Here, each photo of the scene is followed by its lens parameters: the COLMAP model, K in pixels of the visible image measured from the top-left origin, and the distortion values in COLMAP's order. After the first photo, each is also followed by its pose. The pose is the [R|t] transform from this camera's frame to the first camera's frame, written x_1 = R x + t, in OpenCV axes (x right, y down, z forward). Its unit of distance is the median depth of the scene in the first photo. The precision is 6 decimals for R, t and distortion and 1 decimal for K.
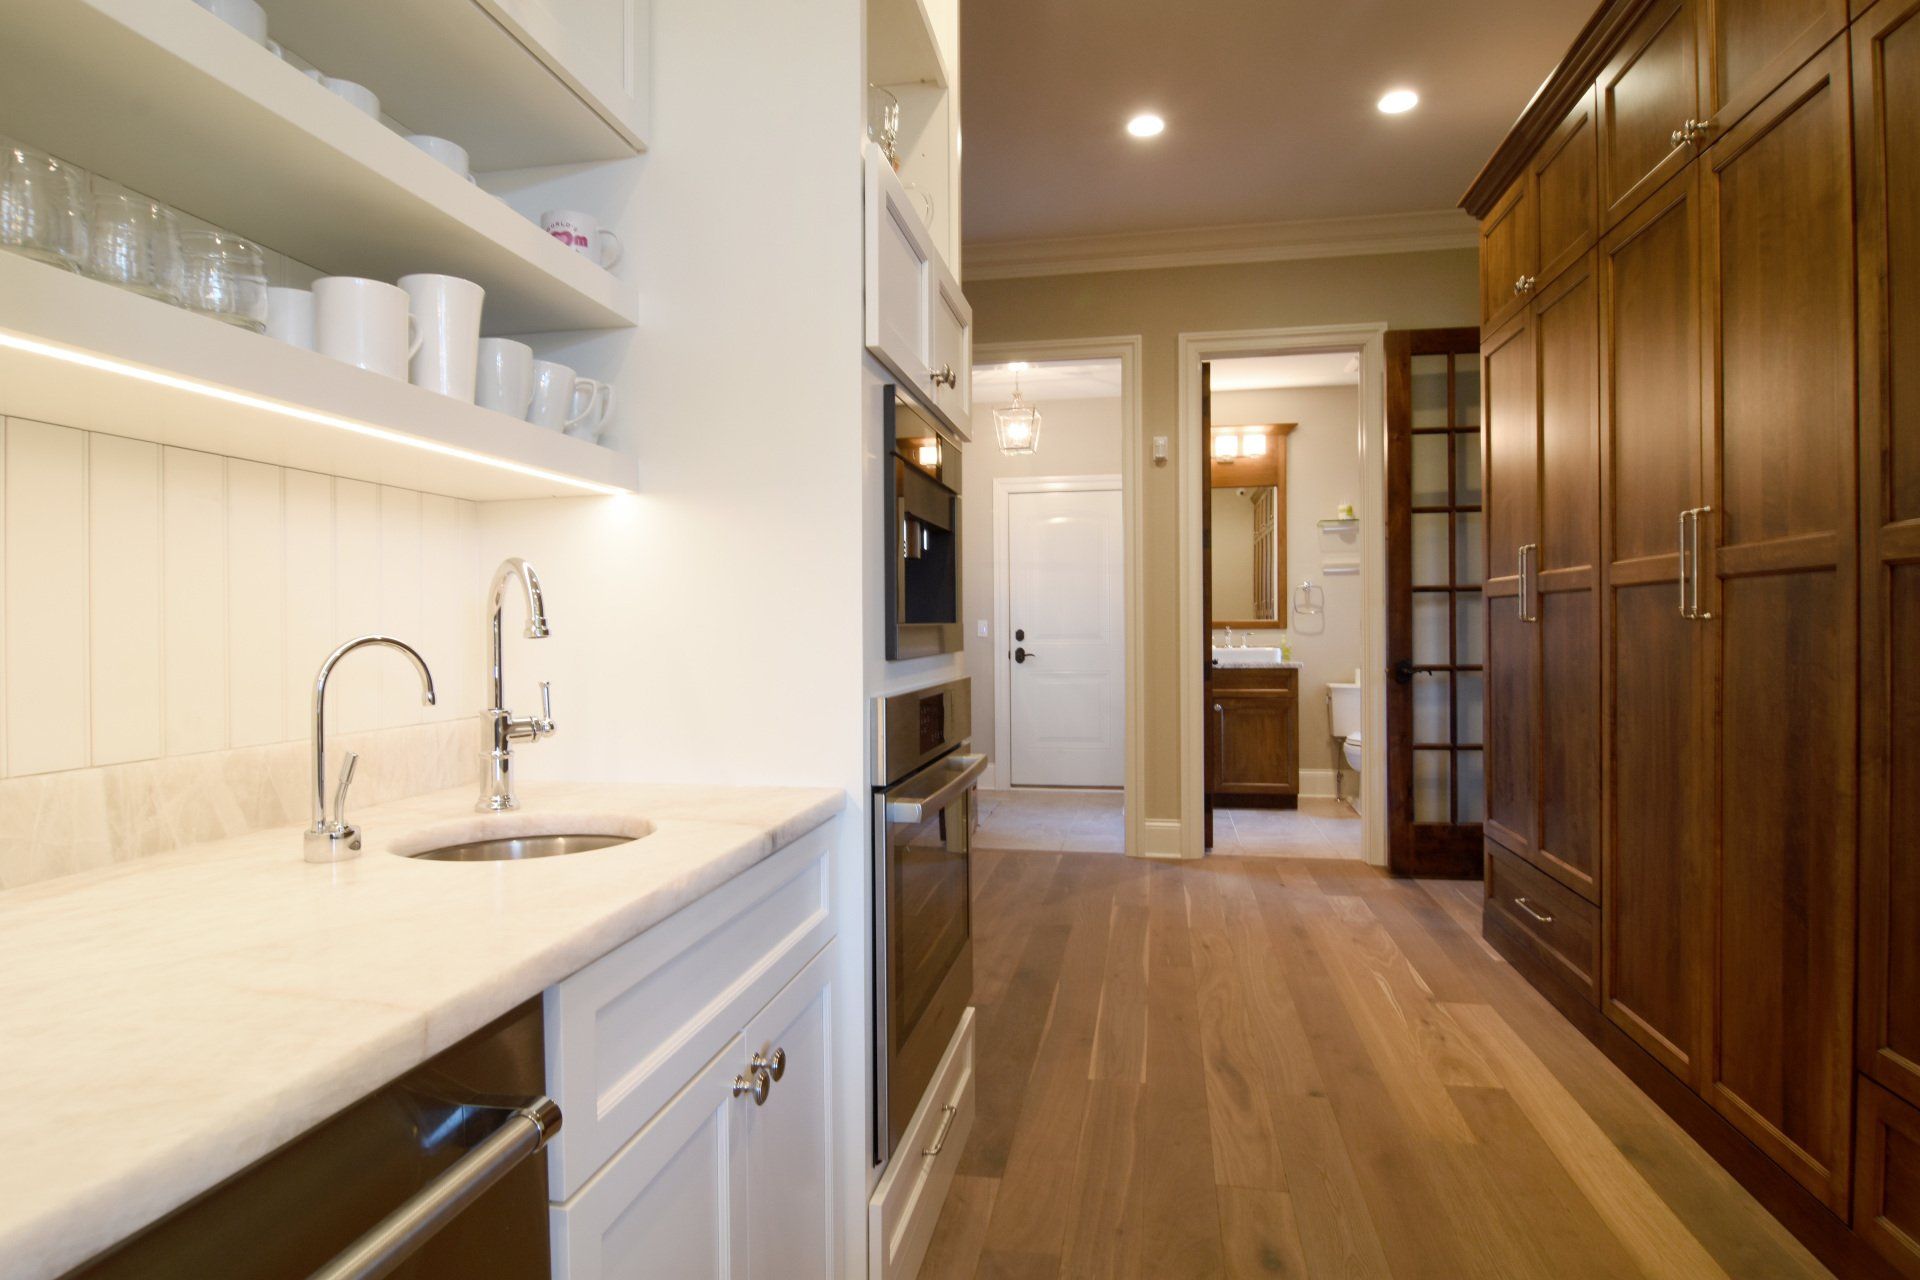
lens RADIAL K [[1033.4, 0, 962.7], [0, 1033.4, 635.3], [0, 0, 1]] dist [-0.001257, -0.011577]
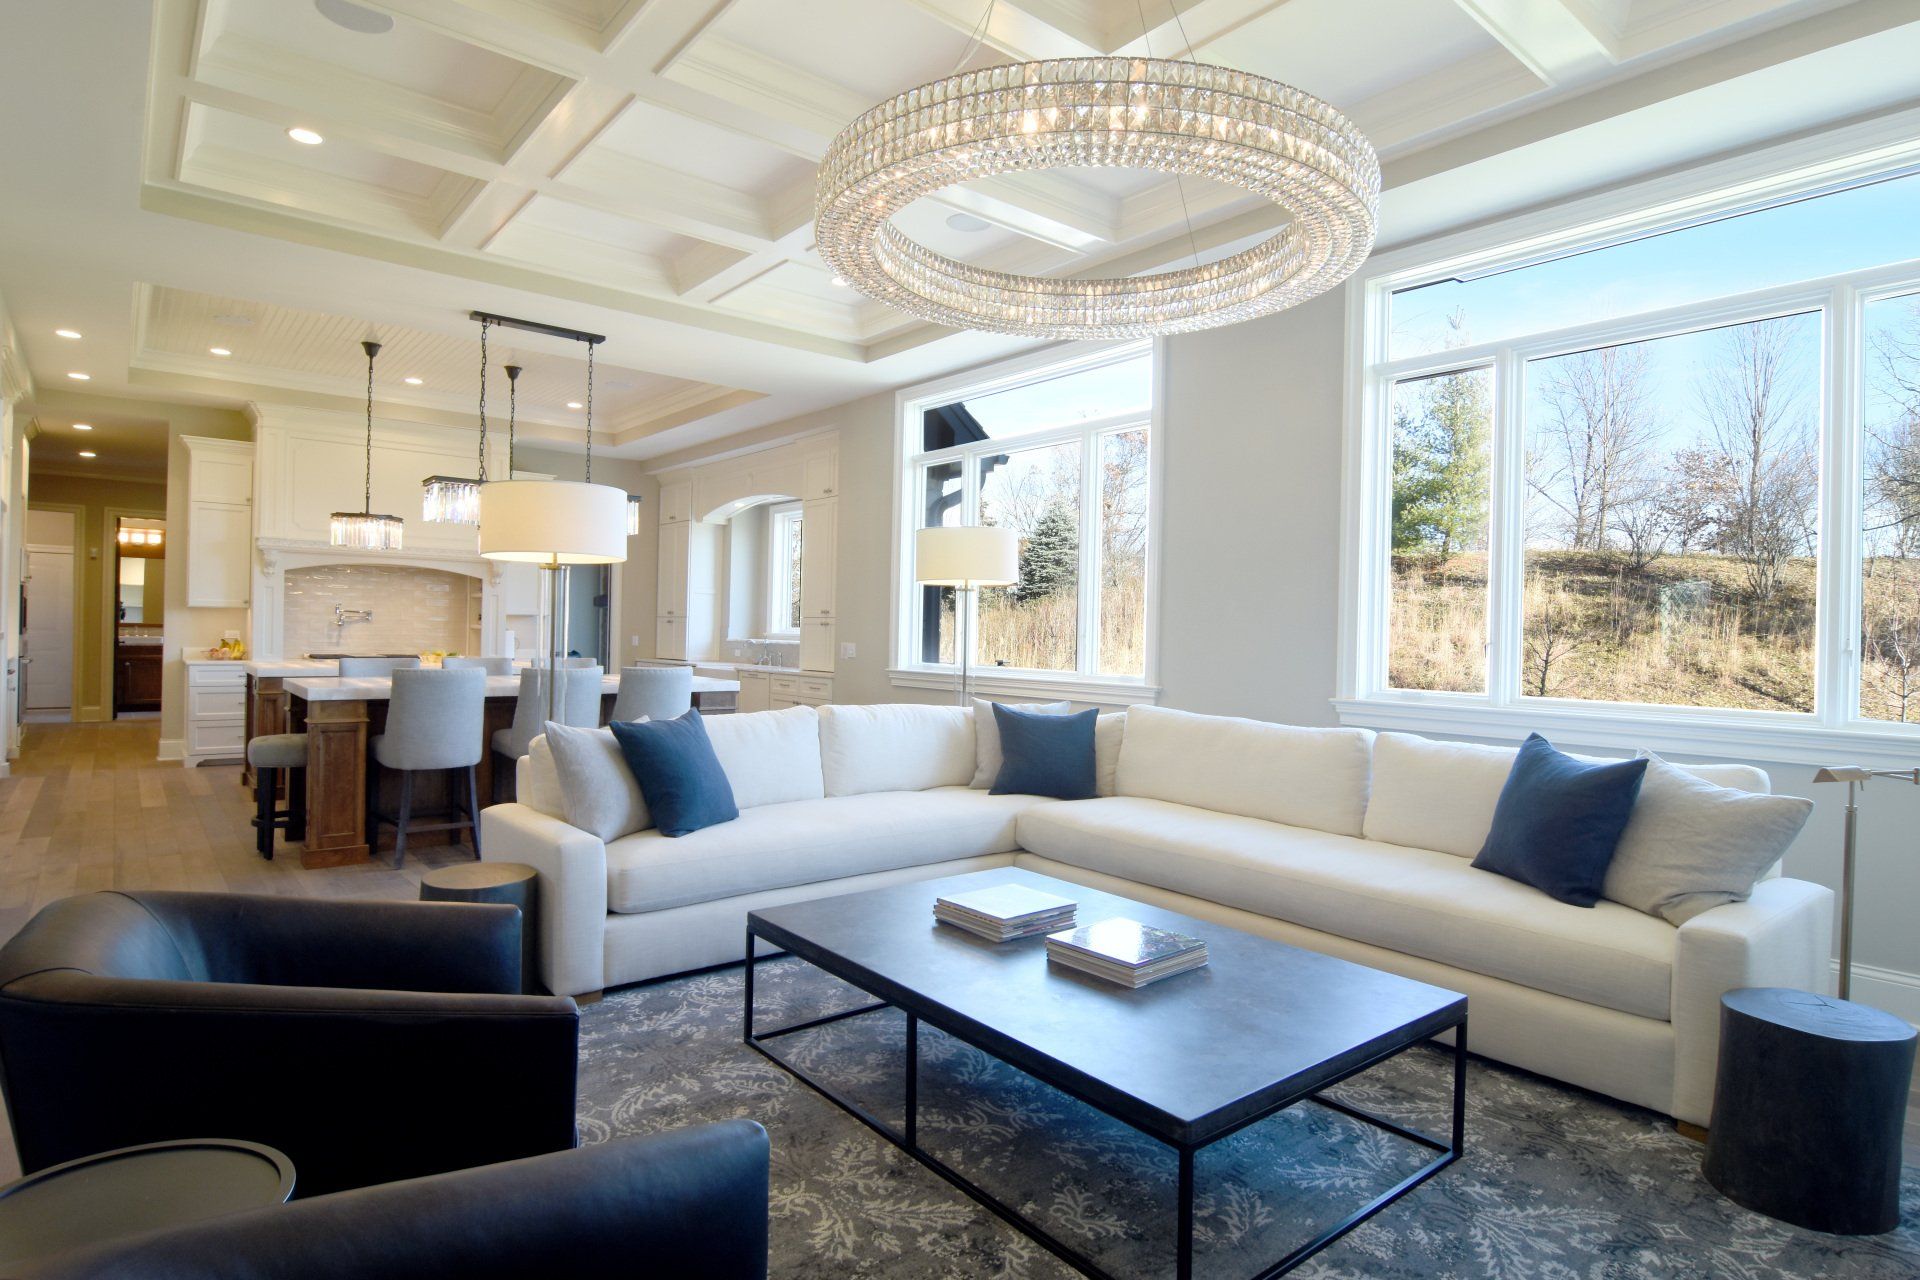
lens RADIAL K [[1033.4, 0, 962.7], [0, 1033.4, 635.3], [0, 0, 1]] dist [-0.001257, -0.011577]
pose [[0.605956, 0.014959, 0.795358, -0.408352], [-0.021045, 0.999775, -0.002770, -0.019500], [-0.795220, -0.015060, 0.606134, -1.753671]]
